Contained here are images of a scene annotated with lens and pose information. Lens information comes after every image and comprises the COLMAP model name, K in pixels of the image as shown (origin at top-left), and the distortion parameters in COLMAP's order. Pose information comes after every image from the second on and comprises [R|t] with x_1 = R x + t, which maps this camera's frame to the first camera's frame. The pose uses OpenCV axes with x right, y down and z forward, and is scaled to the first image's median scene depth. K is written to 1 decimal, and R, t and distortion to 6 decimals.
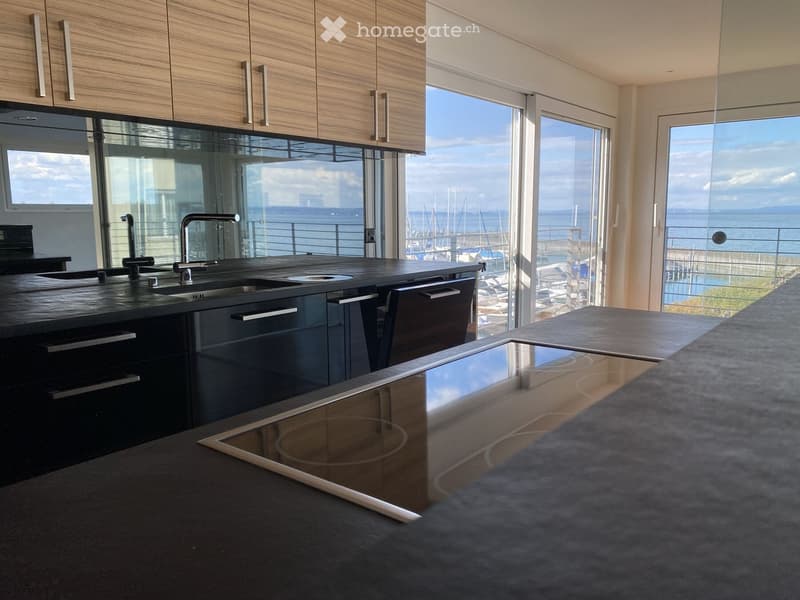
lens RADIAL K [[607.3, 0, 400.0], [0, 607.3, 300.0], [0, 0, 1]] dist [0.001054, 0.001154]
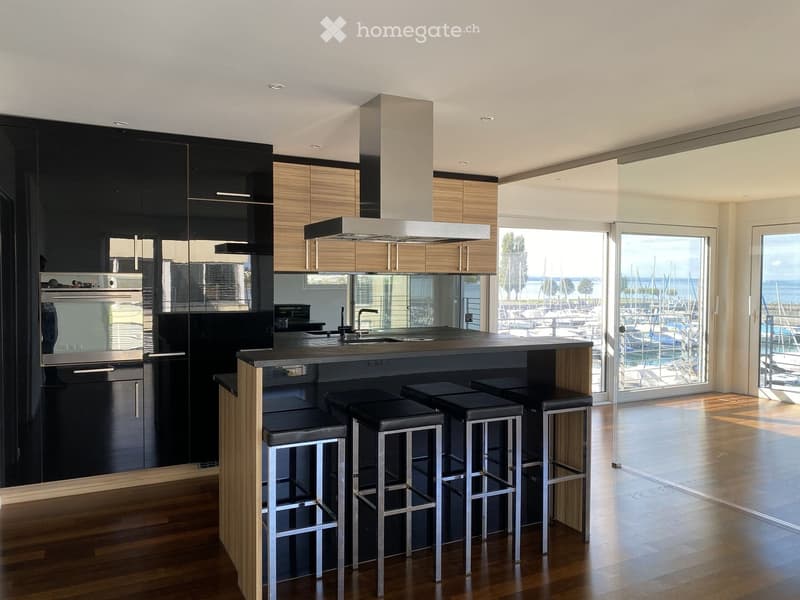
lens RADIAL K [[607.3, 0, 400.0], [0, 607.3, 300.0], [0, 0, 1]] dist [0.001054, 0.001154]
pose [[0.909636, 0.024542, -0.414680, 0.341758], [-0.068861, 0.993351, -0.092264, 0.012395], [0.409659, 0.112482, 0.905278, -0.472171]]
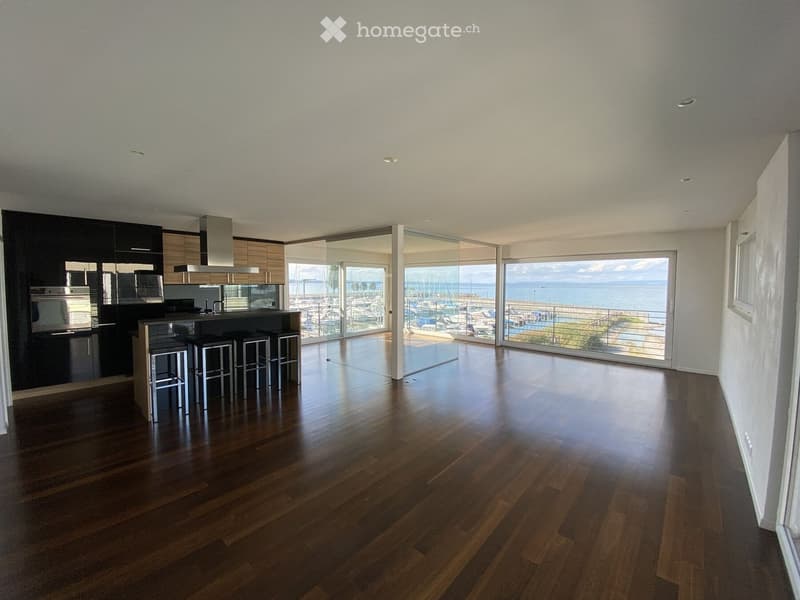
lens RADIAL K [[320.1, 0, 400.0], [0, 320.1, 300.0], [0, 0, 1]] dist [-0.000819, 0.000055]
pose [[0.998134, 0.012386, -0.059796, 0.620418], [-0.017586, 0.996032, -0.087241, 0.027739], [0.058479, 0.088129, 0.994391, -0.717823]]
